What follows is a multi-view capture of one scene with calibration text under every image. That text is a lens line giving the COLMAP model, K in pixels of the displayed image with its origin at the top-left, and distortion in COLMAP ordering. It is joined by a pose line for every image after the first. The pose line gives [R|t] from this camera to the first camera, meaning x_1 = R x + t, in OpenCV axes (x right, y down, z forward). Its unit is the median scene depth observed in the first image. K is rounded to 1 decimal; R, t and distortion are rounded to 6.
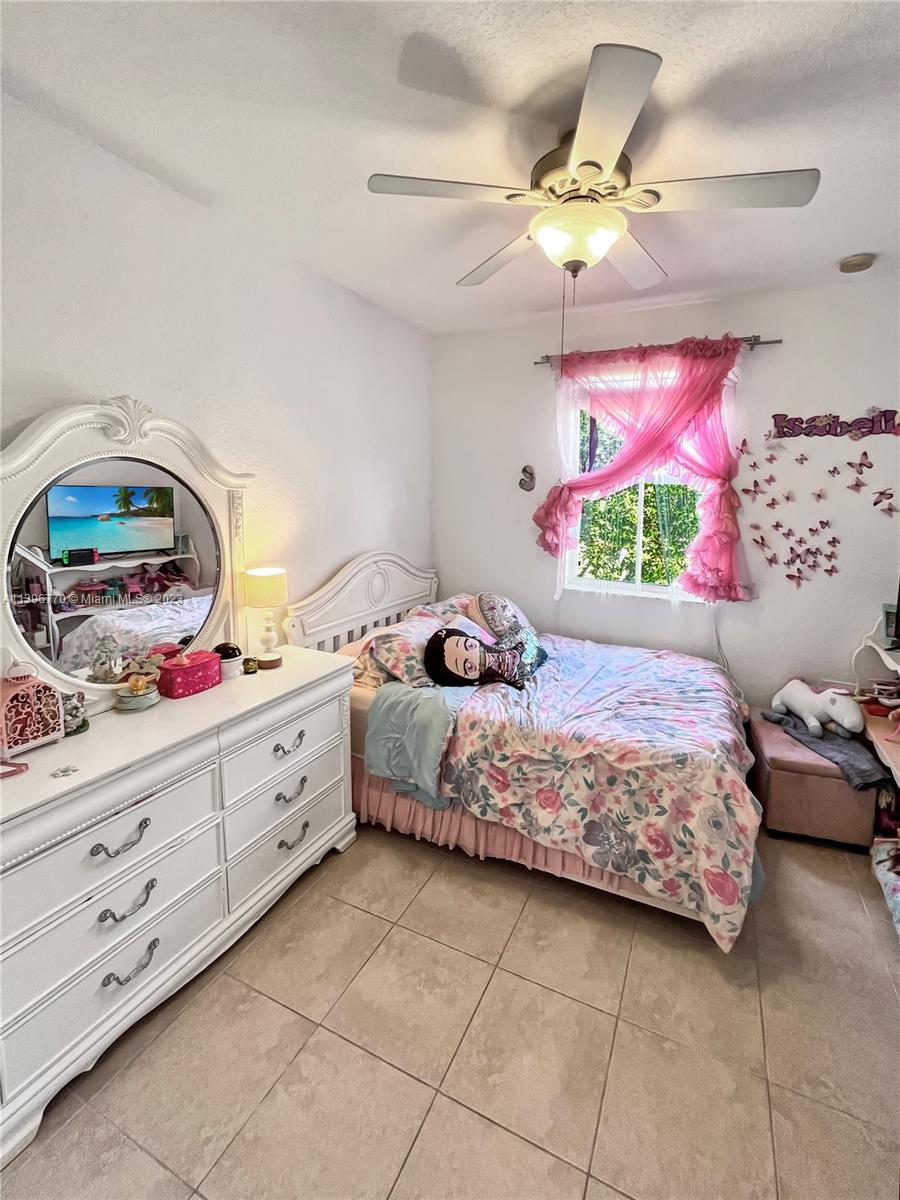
lens RADIAL K [[555.2, 0, 447.4], [0, 555.2, 584.3], [0, 0, 1]] dist [-0.000468, -0.000214]
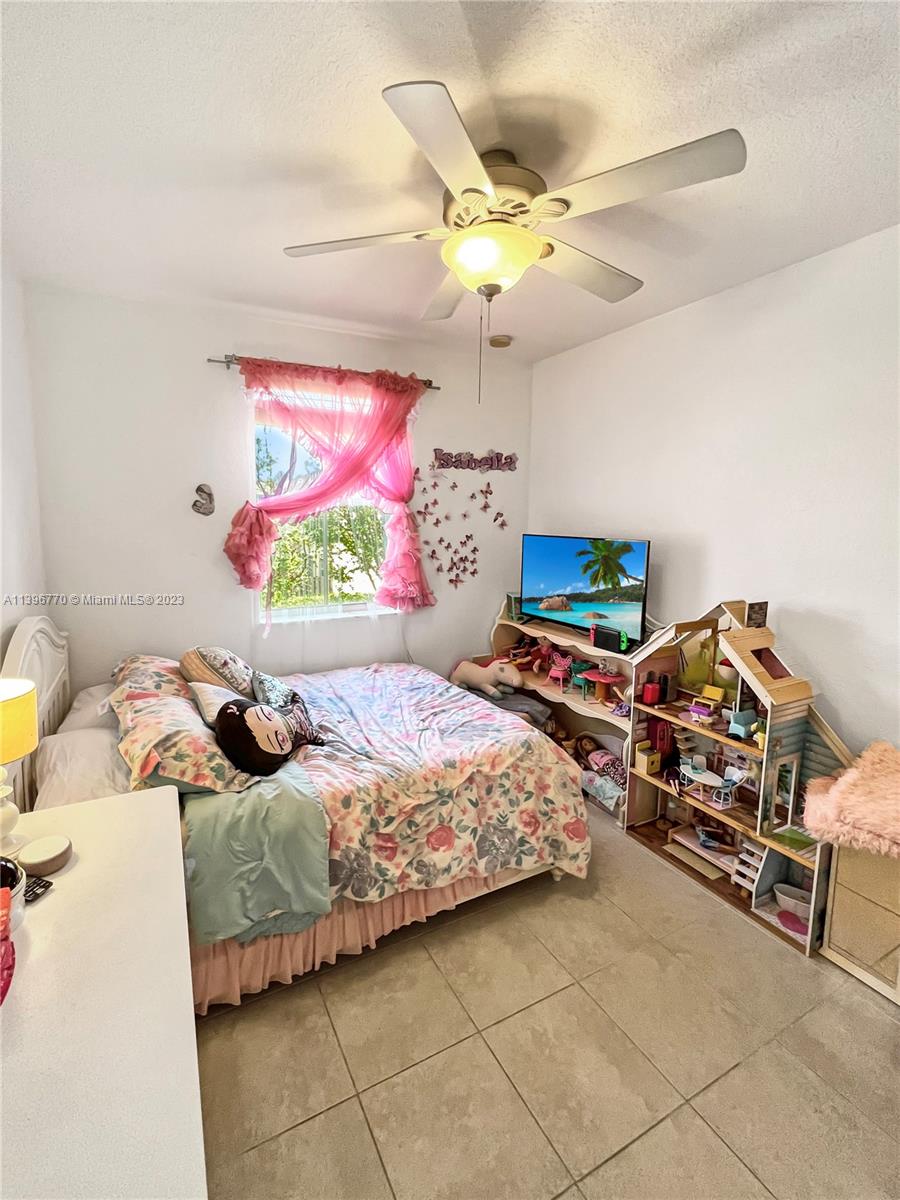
lens RADIAL K [[539.4, 0, 450.0], [0, 539.4, 600.0], [0, 0, 1]] dist [-0.000964, -0.000818]
pose [[0.584099, -0.144756, 0.798670, -0.410944], [0.141316, 0.987077, 0.075553, -0.073641], [-0.799286, 0.068734, 0.597007, 0.333332]]
